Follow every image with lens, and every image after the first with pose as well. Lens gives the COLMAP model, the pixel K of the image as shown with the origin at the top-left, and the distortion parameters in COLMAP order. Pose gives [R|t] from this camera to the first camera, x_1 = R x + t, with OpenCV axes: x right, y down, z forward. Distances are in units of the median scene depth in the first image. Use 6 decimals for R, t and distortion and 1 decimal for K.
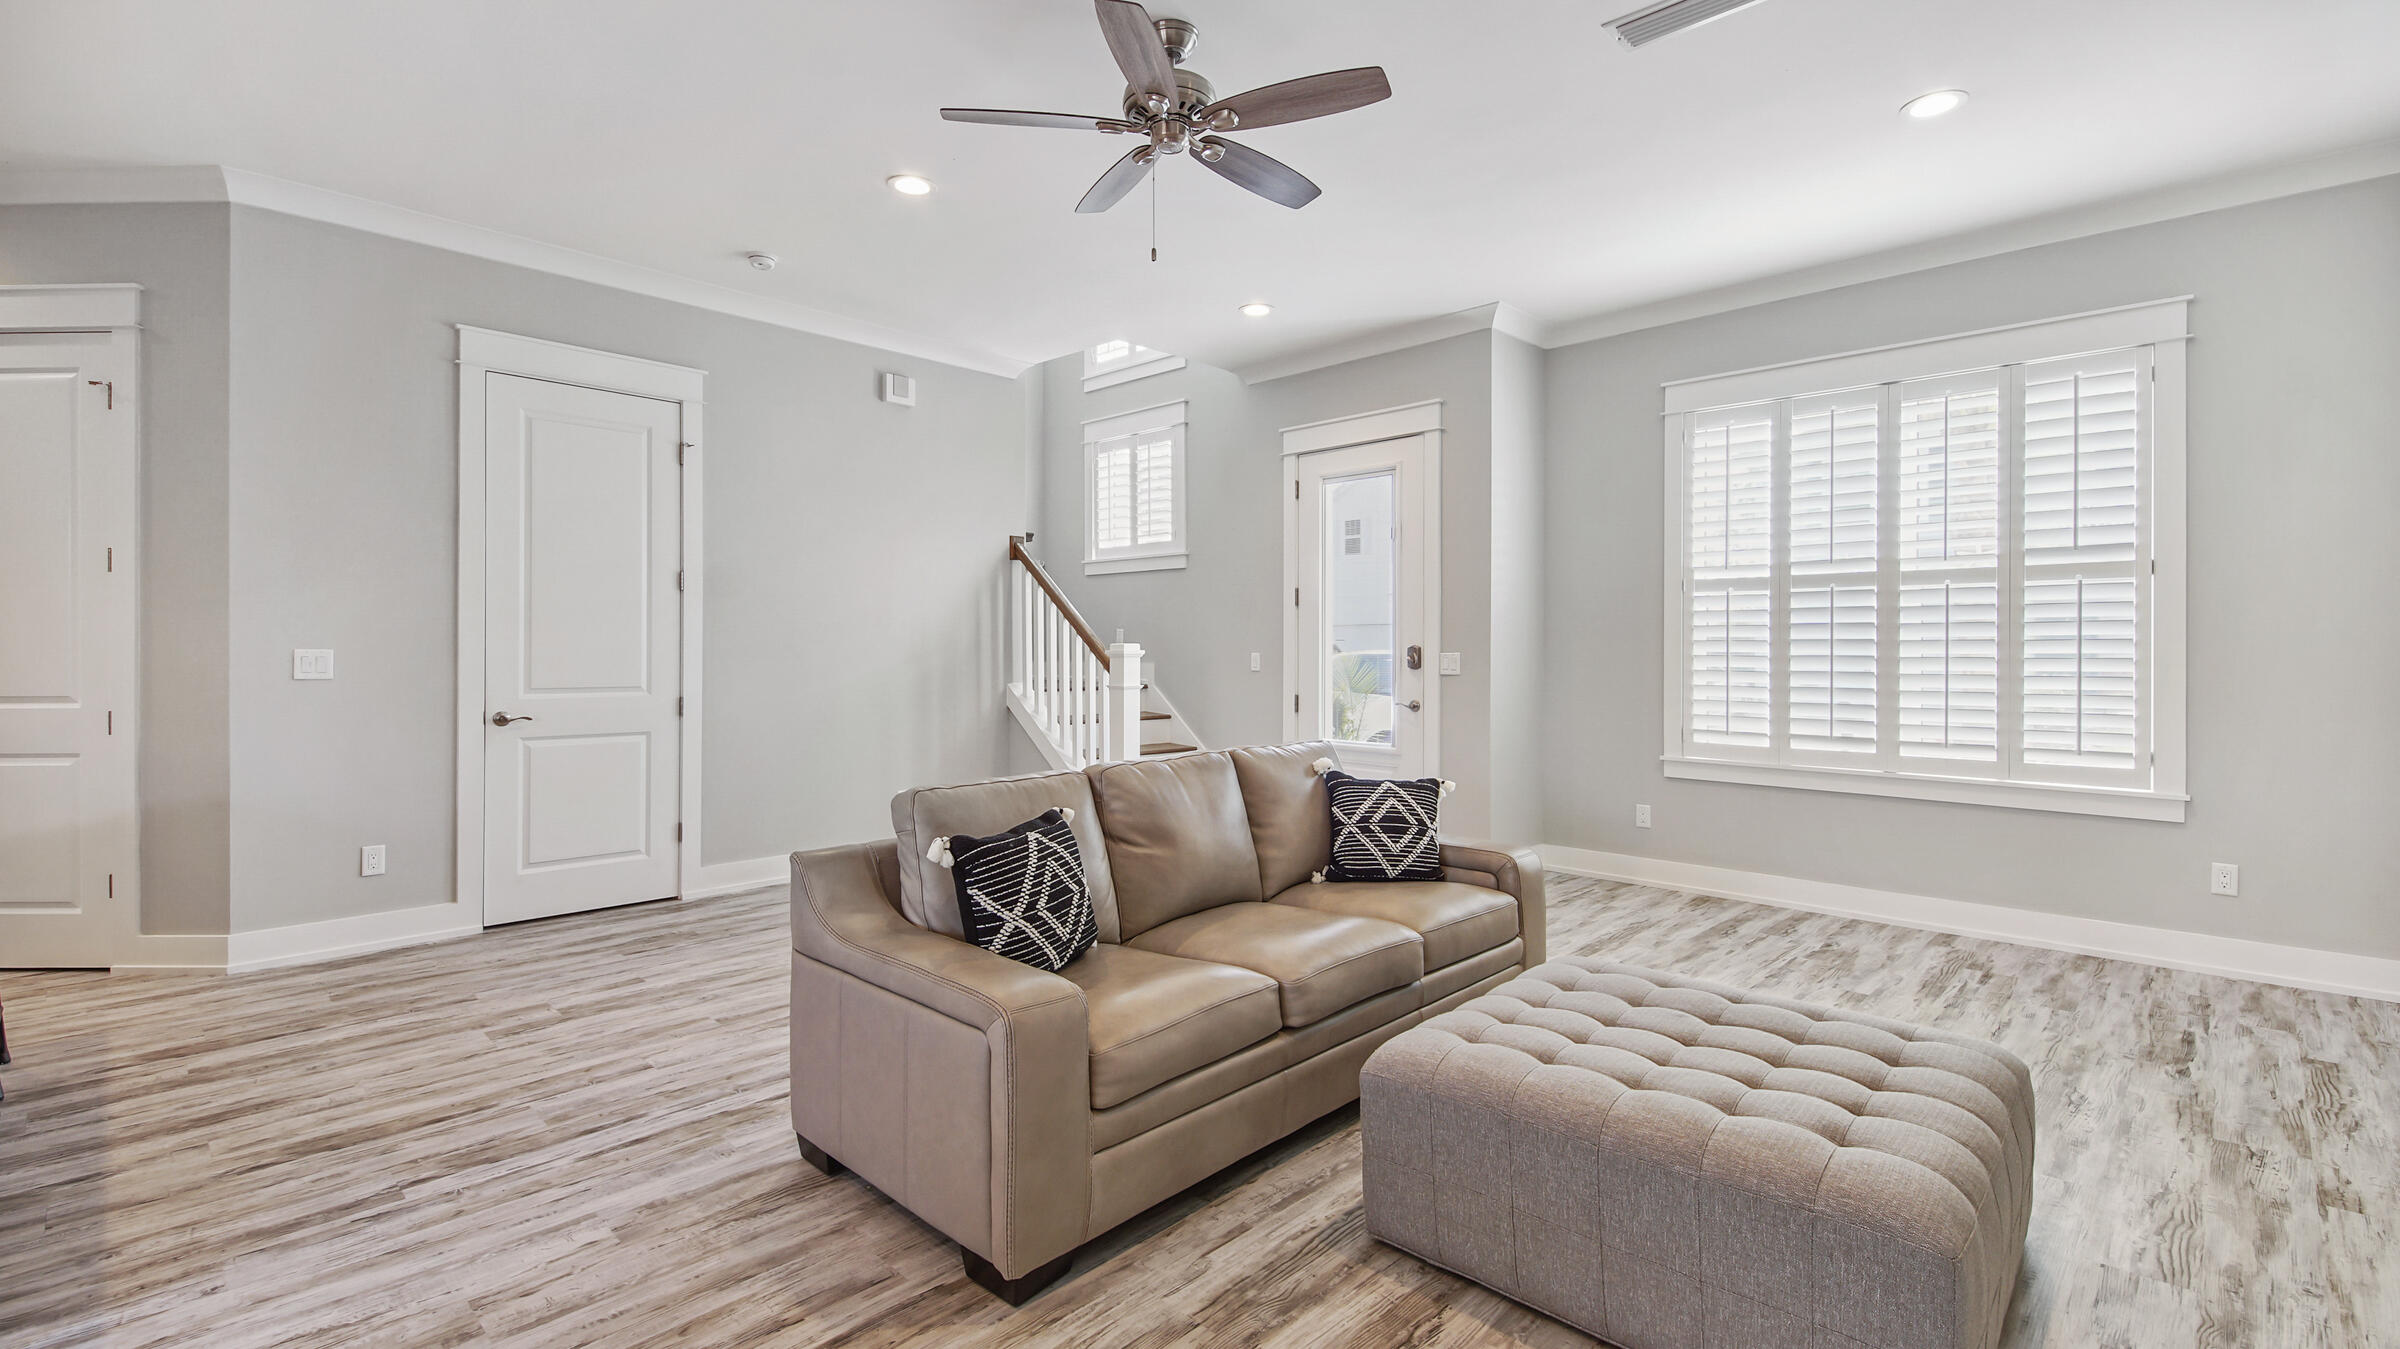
lens RADIAL K [[1063.0, 0, 1196.2], [0, 1063.0, 651.7], [0, 0, 1]] dist [0.036141, -0.019901]
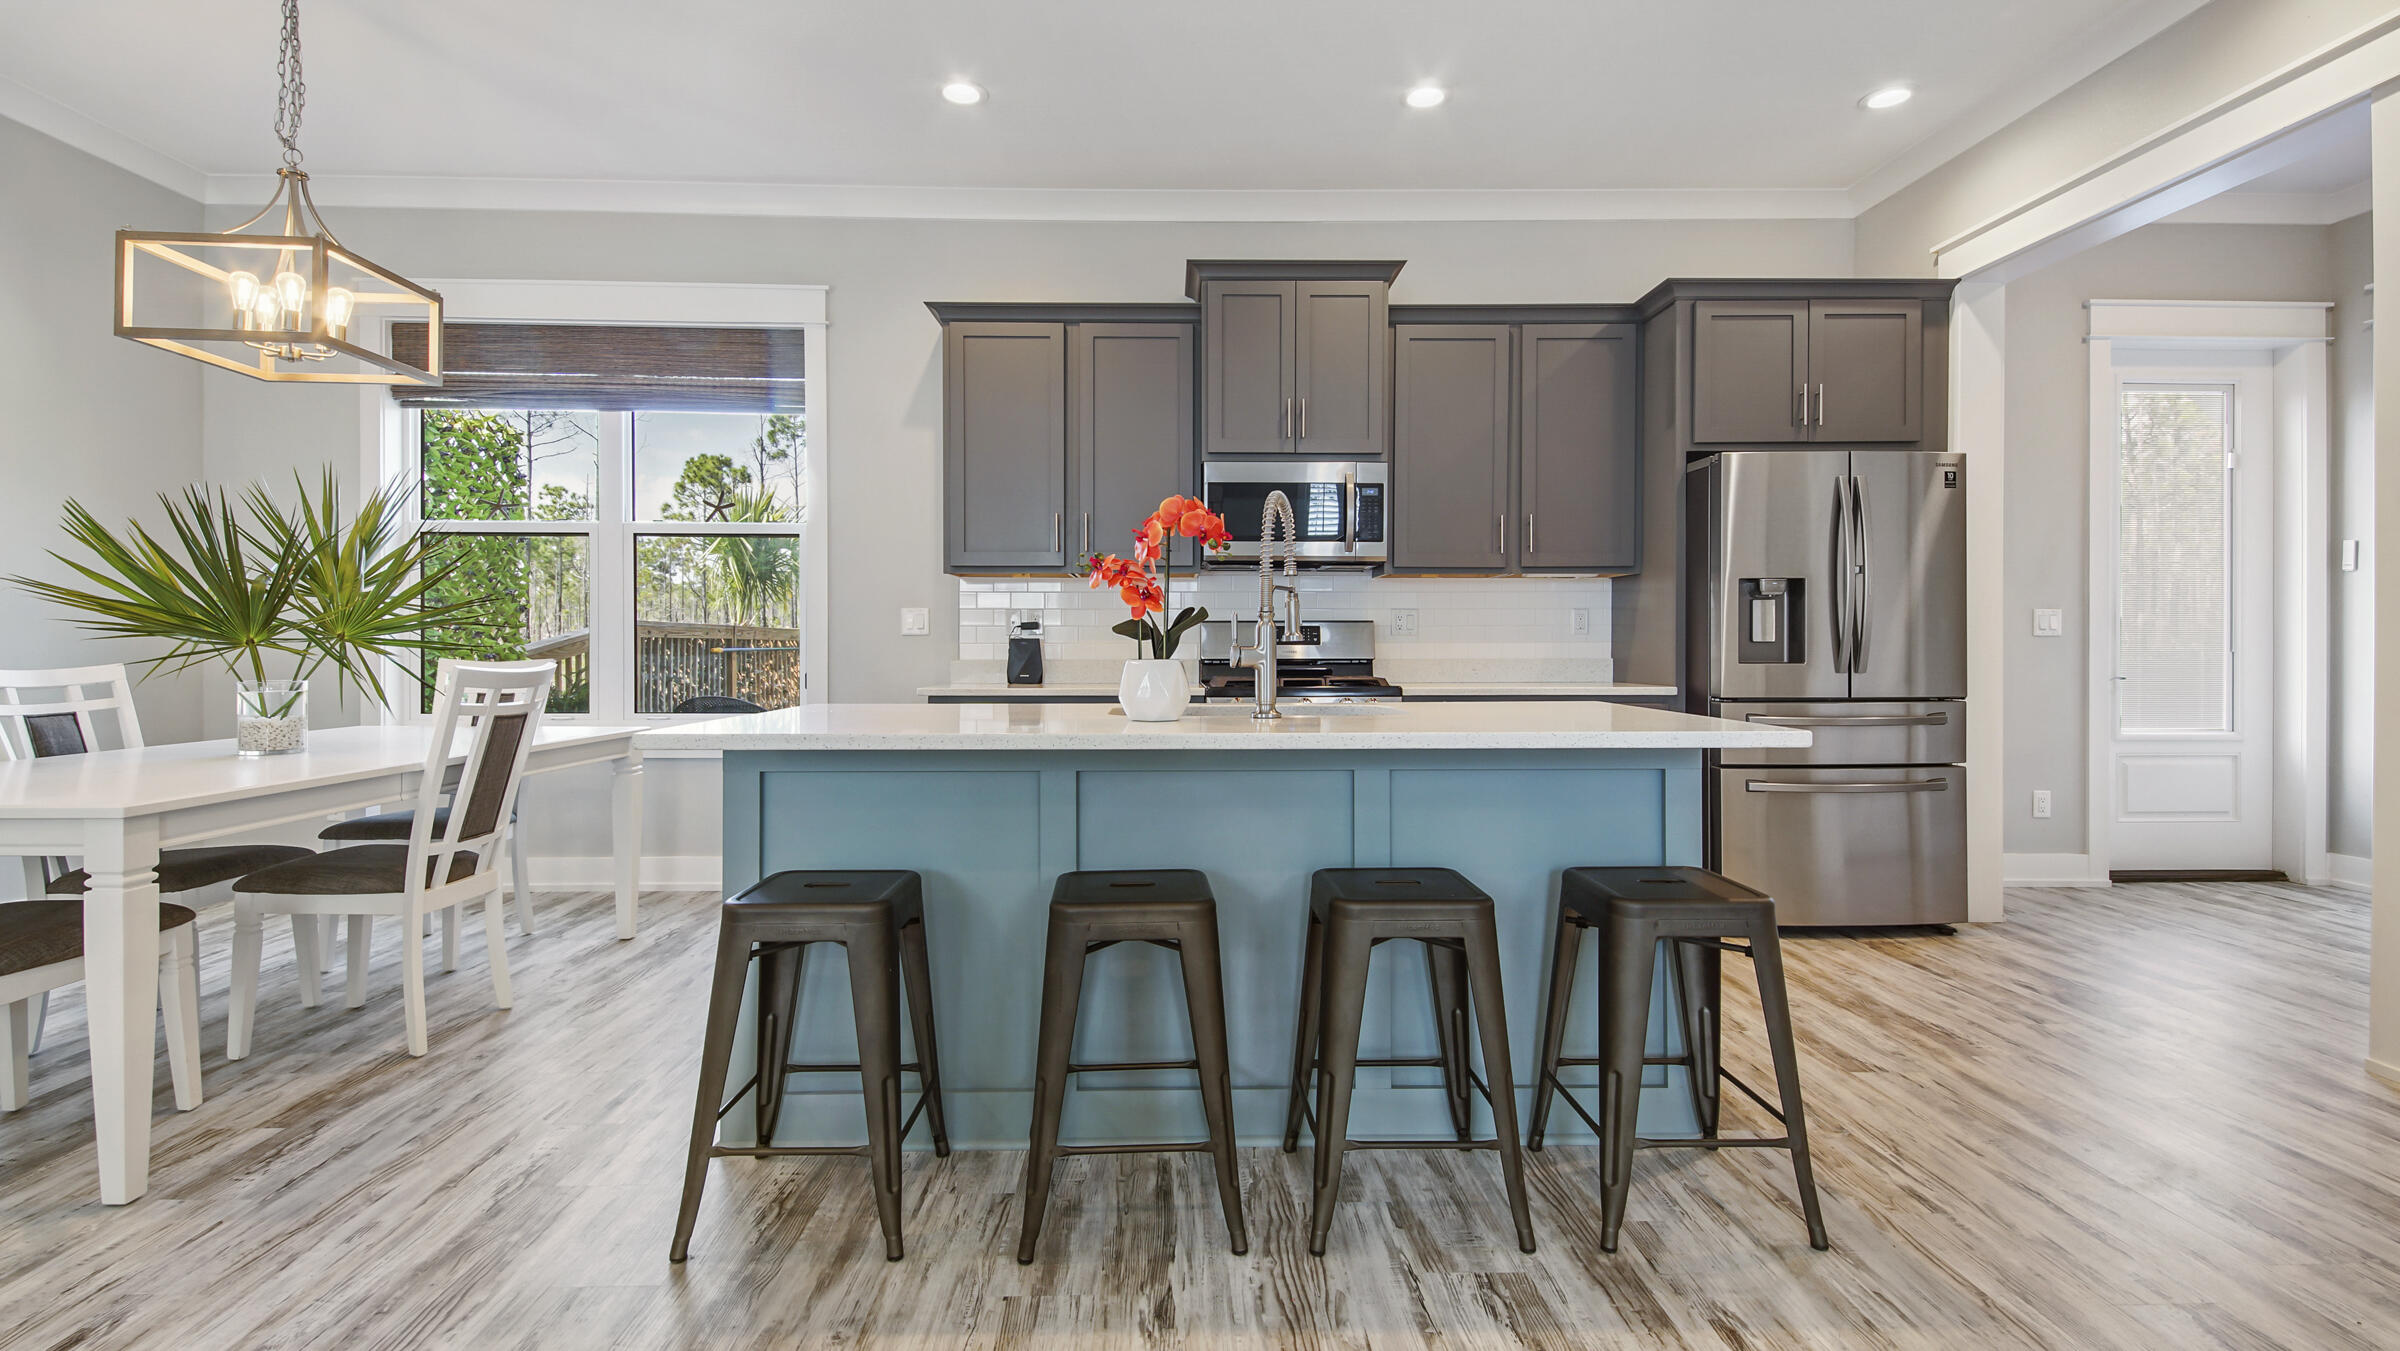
lens RADIAL K [[1063.0, 0, 1188.4], [0, 1063.0, 649.6], [0, 0, 1]] dist [0.036141, -0.019901]
pose [[-0.700337, 0.001434, -0.713811, -0.383128], [-0.003306, 0.999981, 0.005252, 0.046532], [0.713805, 0.006038, -0.700319, 1.003679]]
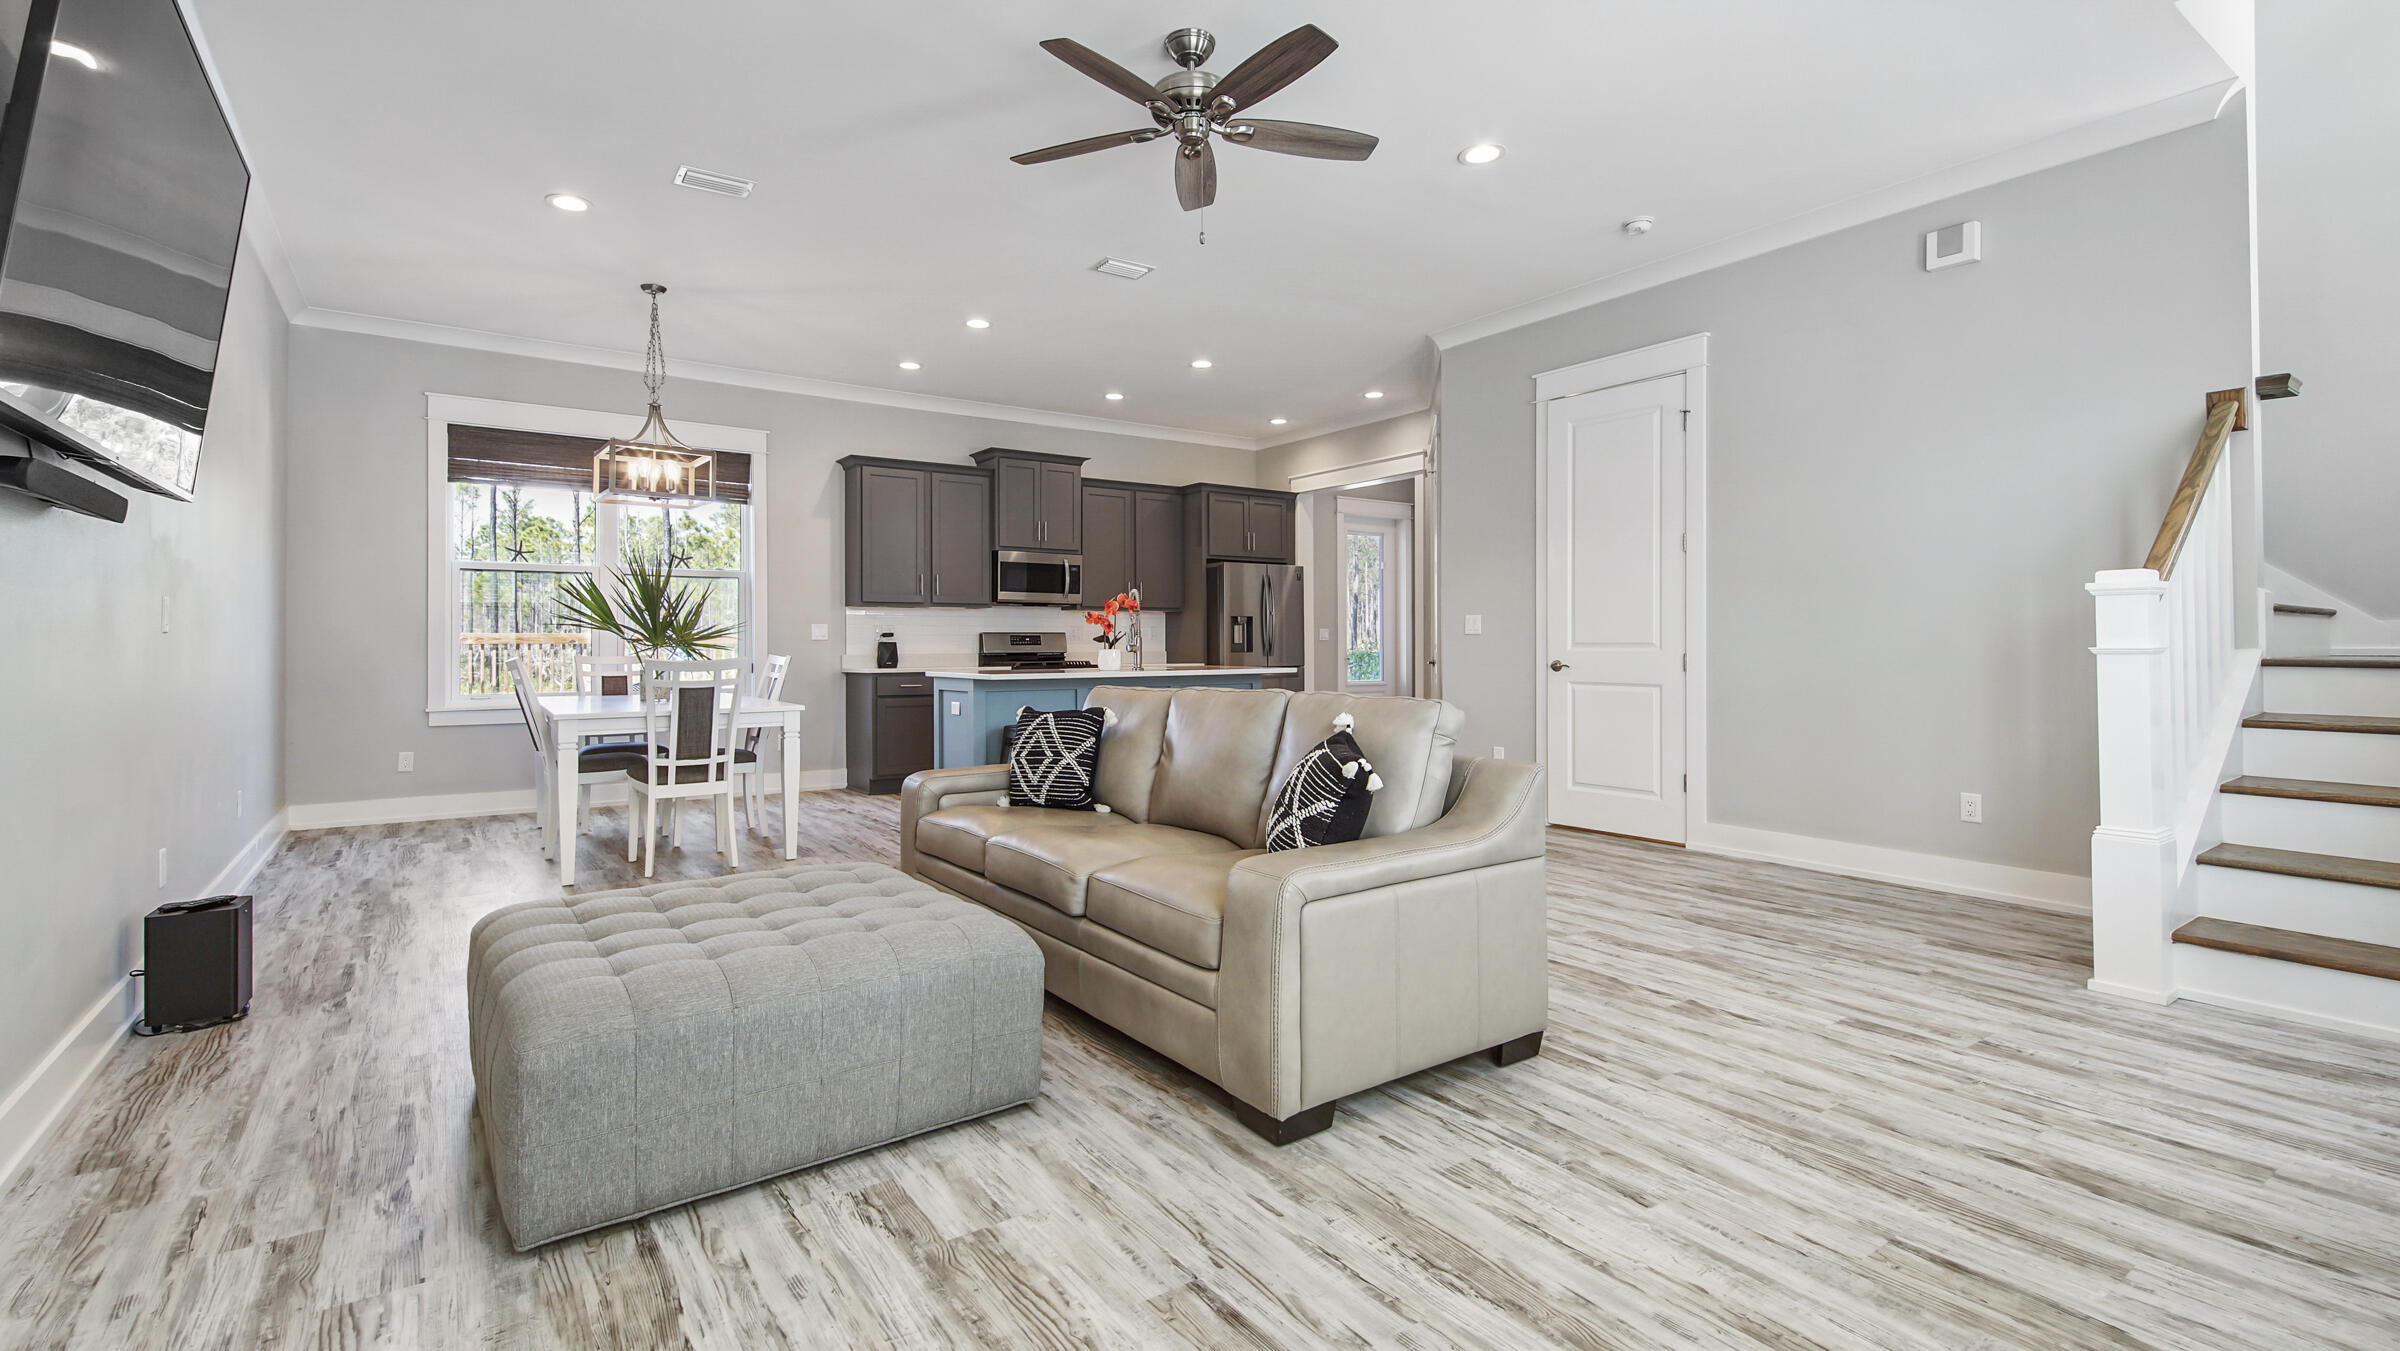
lens RADIAL K [[1063.0, 0, 1180.1], [0, 1063.0, 643.3], [0, 0, 1]] dist [0.036141, -0.019901]
pose [[-0.196258, -0.001966, -0.980550, 0.906170], [0.000134, 0.999998, -0.002032, 0.048122], [0.980552, -0.000530, -0.196257, 1.020686]]
